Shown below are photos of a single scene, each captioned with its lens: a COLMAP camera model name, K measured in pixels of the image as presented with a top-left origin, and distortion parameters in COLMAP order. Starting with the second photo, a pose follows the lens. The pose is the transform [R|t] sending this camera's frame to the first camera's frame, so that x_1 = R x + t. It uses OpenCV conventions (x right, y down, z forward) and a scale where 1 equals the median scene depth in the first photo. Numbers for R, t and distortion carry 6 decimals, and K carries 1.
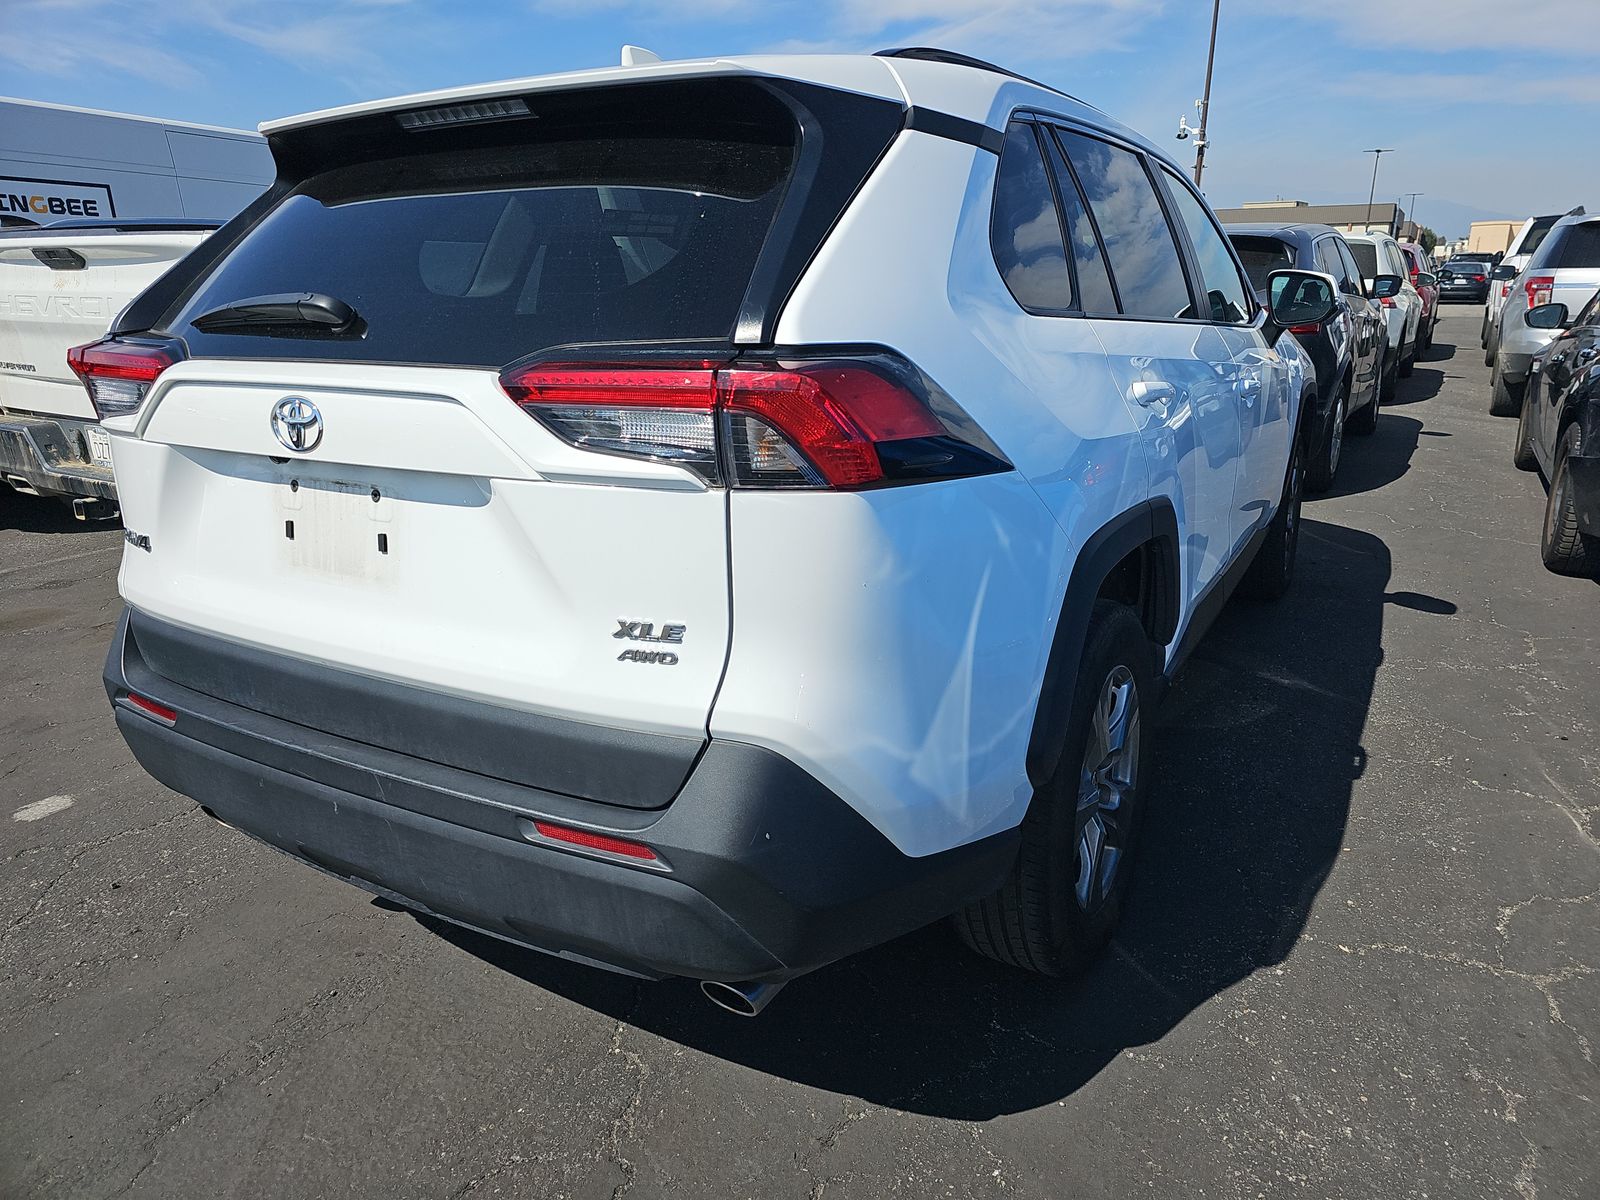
lens RADIAL K [[1111.1, 0, 758.7], [0, 1111.1, 561.0], [0, 0, 1]] dist [0.041216, -0.039521]
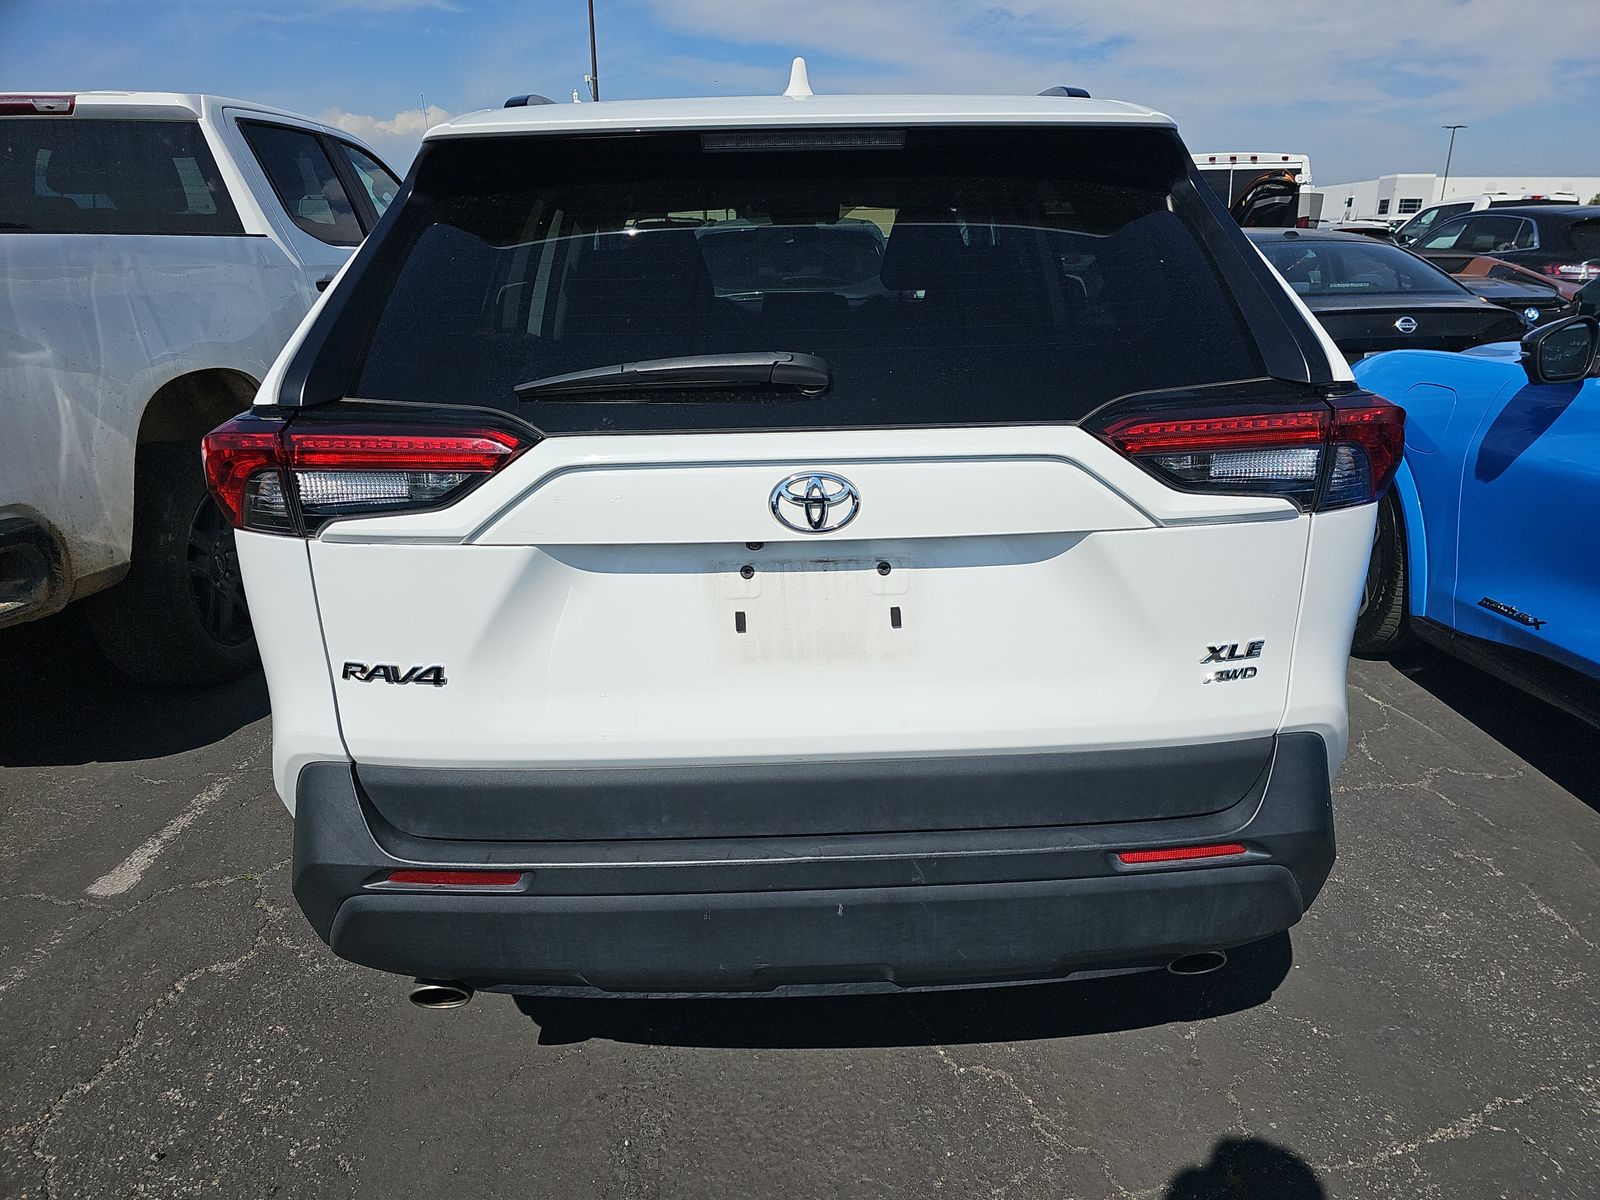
lens RADIAL K [[1143.6, 0, 771.0], [0, 1143.6, 601.7], [0, 0, 1]] dist [0.050076, -0.057586]
pose [[0.836895, -0.163927, 0.522240, -0.915312], [0.136742, 0.986463, 0.090513, -0.128970], [-0.530008, -0.004338, 0.847982, 0.238955]]
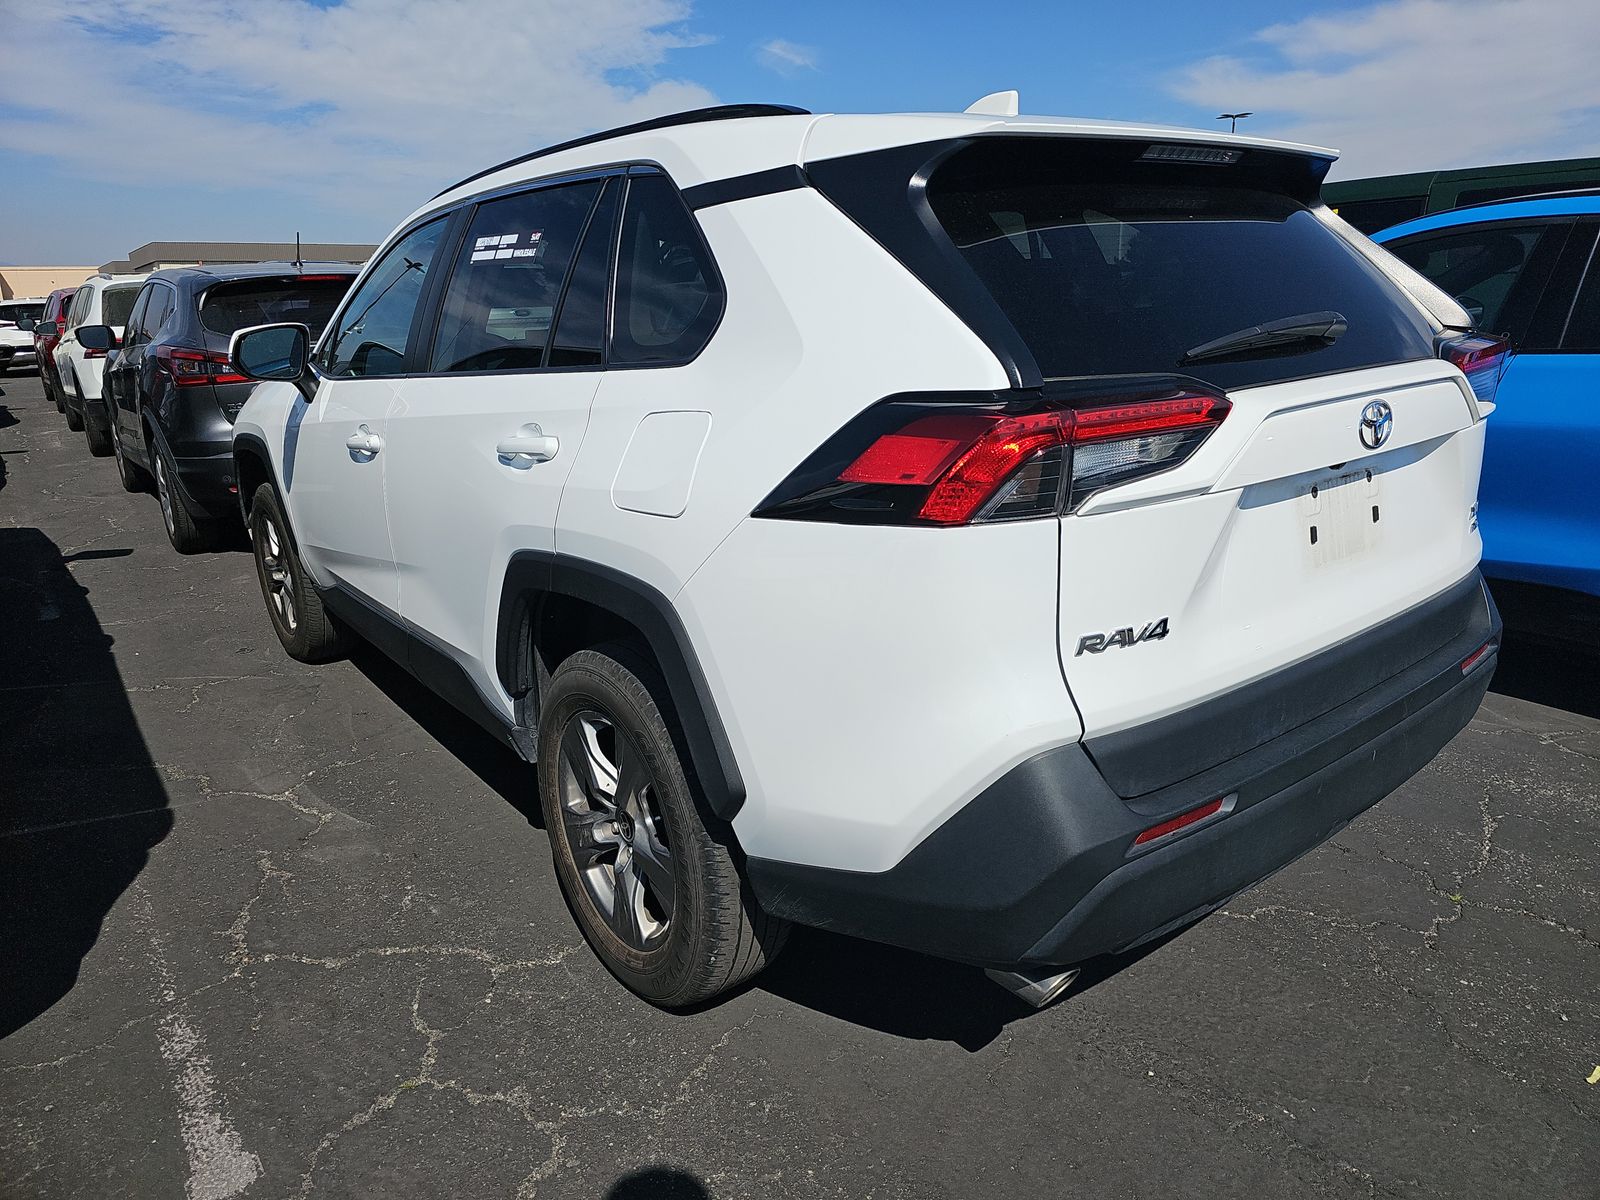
lens RADIAL K [[1176.2, 0, 808.4], [0, 1176.2, 559.9], [0, 0, 1]] dist [0.015621, 0.000046]
pose [[0.296837, -0.214110, 0.930615, -1.707952], [0.260446, 0.955745, 0.136818, -0.301187], [-0.918725, 0.201762, 0.339465, 1.126847]]
